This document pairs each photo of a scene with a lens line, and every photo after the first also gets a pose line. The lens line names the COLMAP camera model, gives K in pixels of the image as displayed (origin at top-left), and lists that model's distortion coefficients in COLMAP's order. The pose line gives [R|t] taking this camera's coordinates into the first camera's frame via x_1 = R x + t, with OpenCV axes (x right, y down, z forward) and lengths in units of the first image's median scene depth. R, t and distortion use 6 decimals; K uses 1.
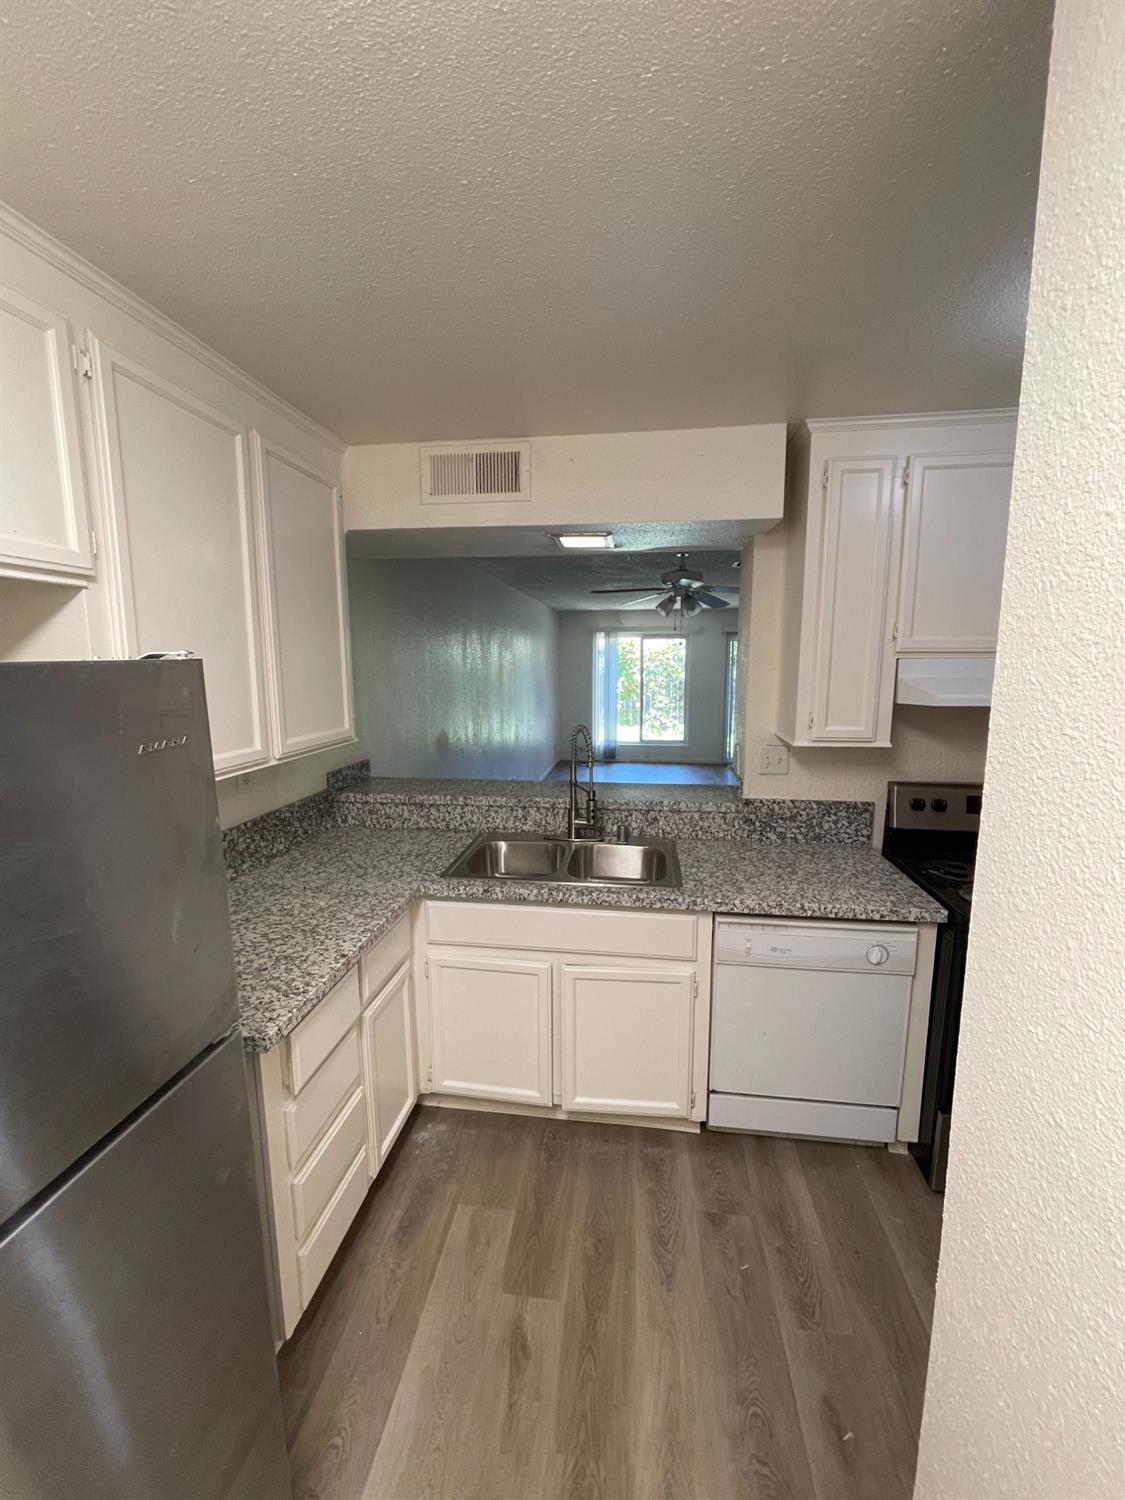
lens RADIAL K [[605.8, 0, 562.0], [0, 605.8, 746.1], [0, 0, 1]] dist [0.000798, -0.000197]
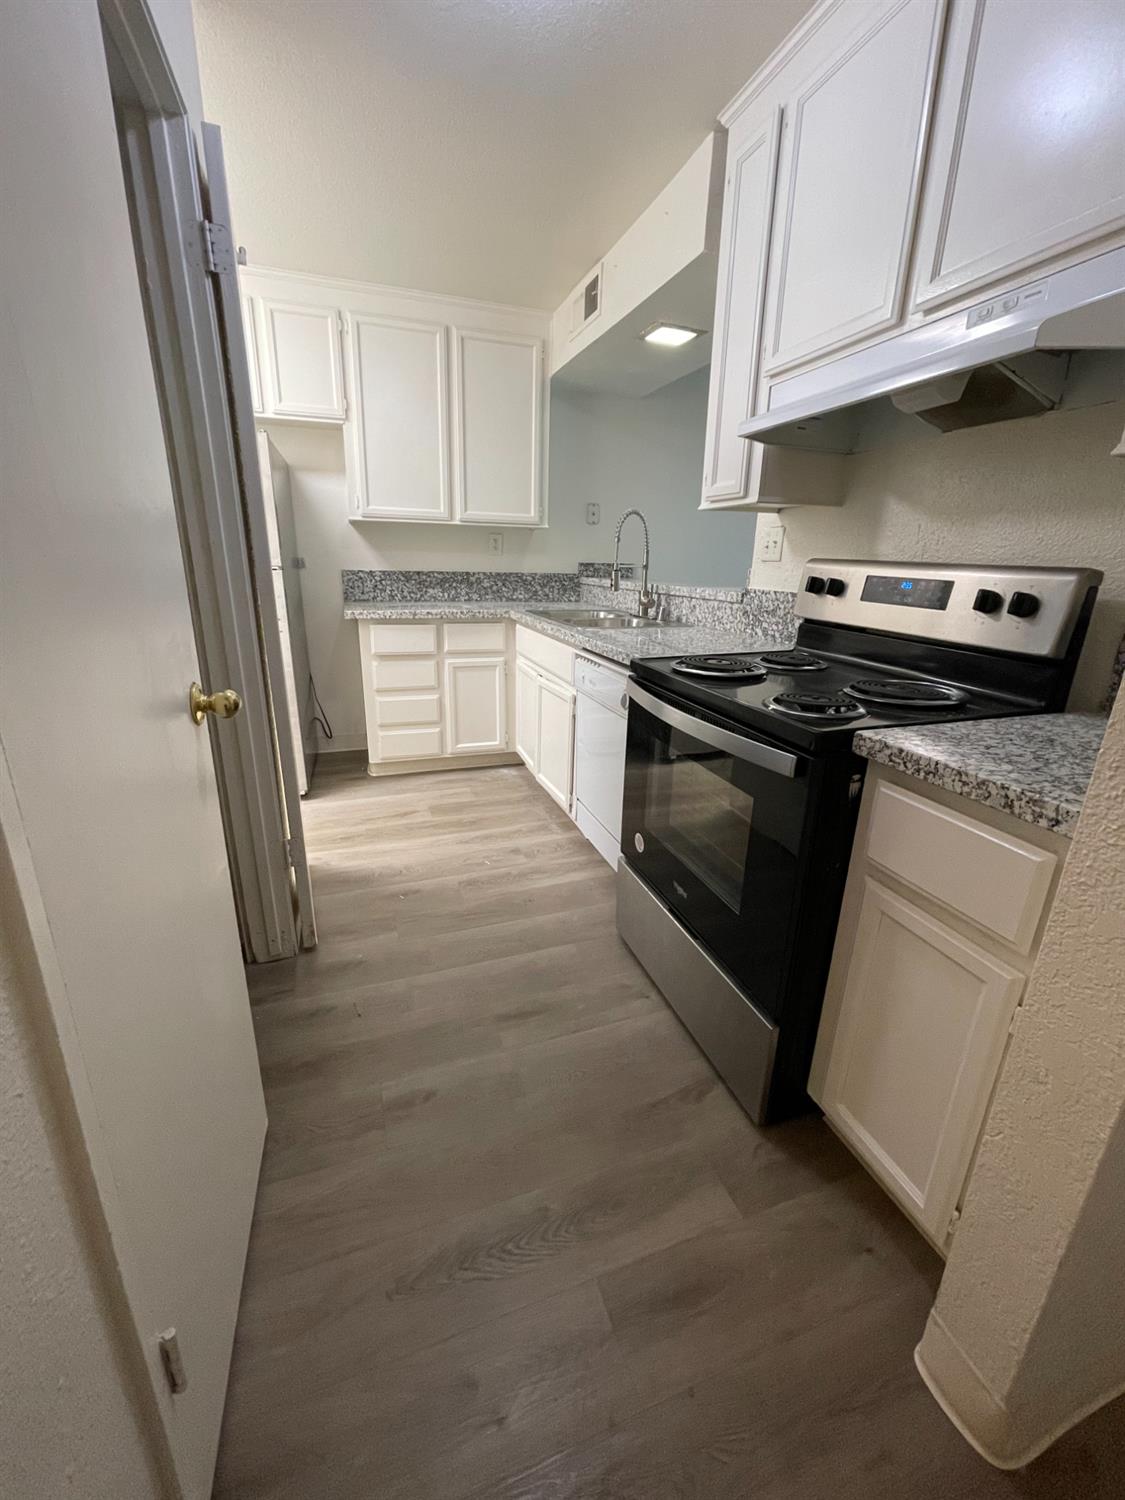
lens RADIAL K [[605.8, 0, 562.0], [0, 605.8, 746.1], [0, 0, 1]] dist [0.000798, -0.000197]
pose [[0.446111, 0.277236, -0.850955, 1.191919], [-0.151988, 0.960469, 0.233235, 0.167190], [0.881977, 0.025286, 0.470613, 0.354132]]
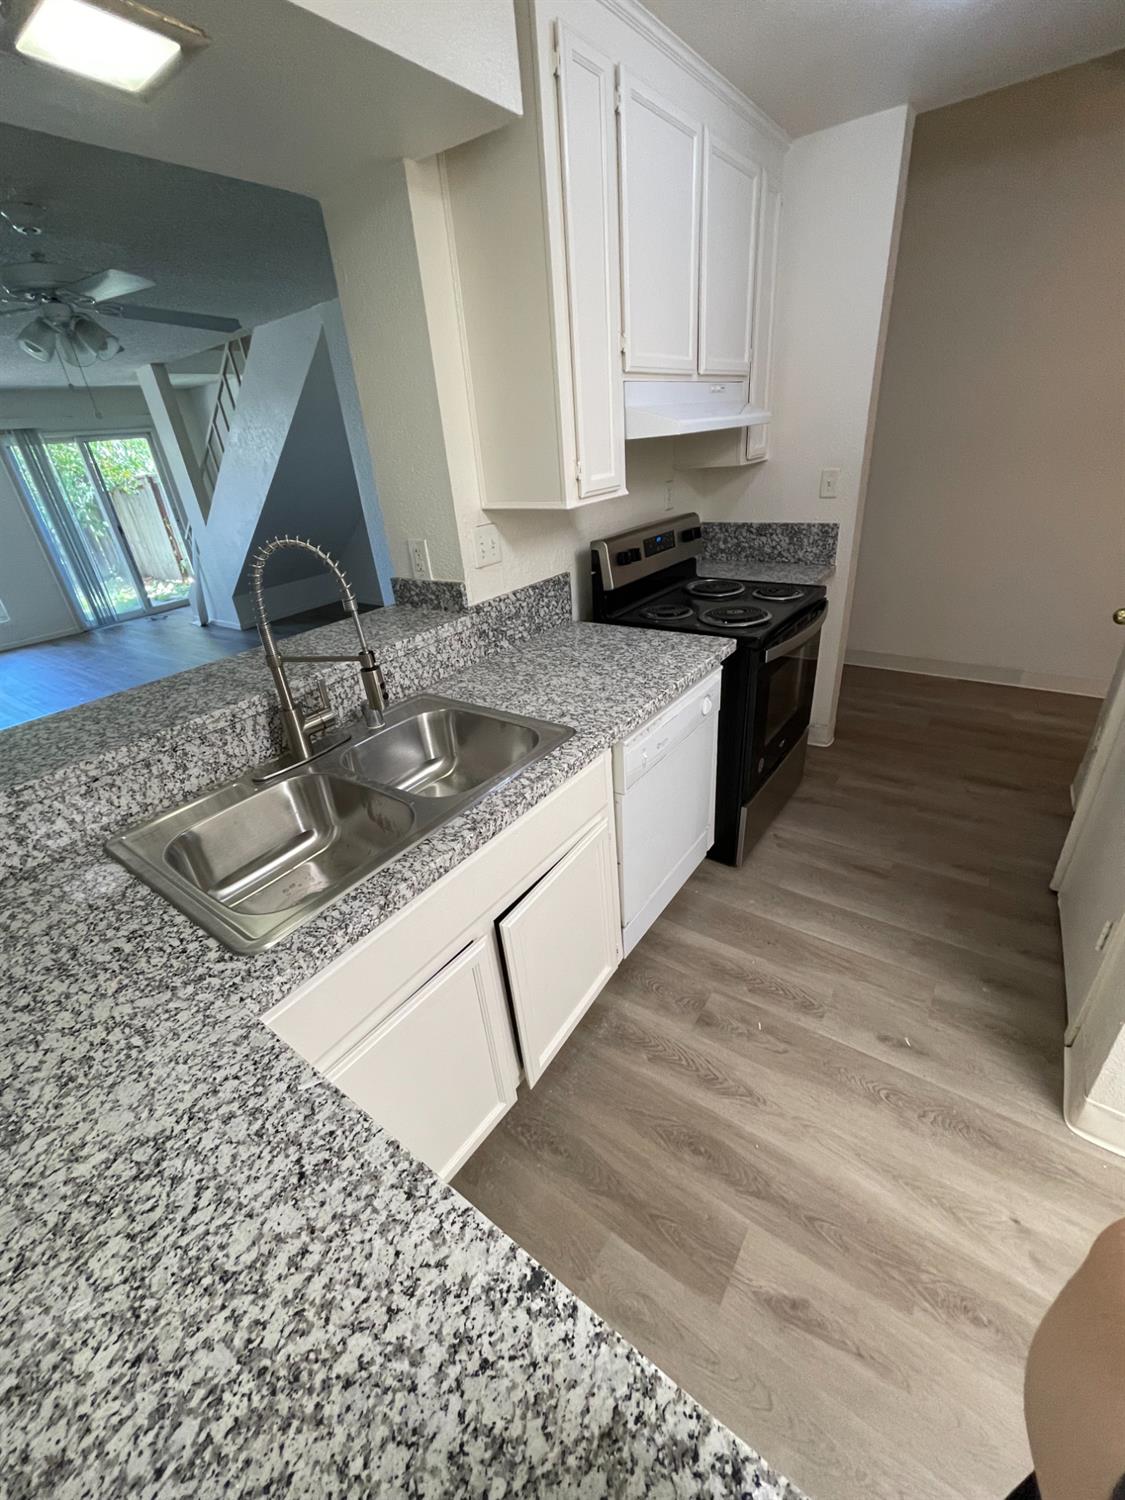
lens RADIAL K [[605.8, 0, 562.0], [0, 605.8, 746.1], [0, 0, 1]] dist [0.000798, -0.000197]
pose [[0.474140, -0.432562, 0.766864, -0.339173], [0.207092, 0.901347, 0.380378, -0.022712], [-0.855747, -0.021541, 0.516945, 0.587312]]
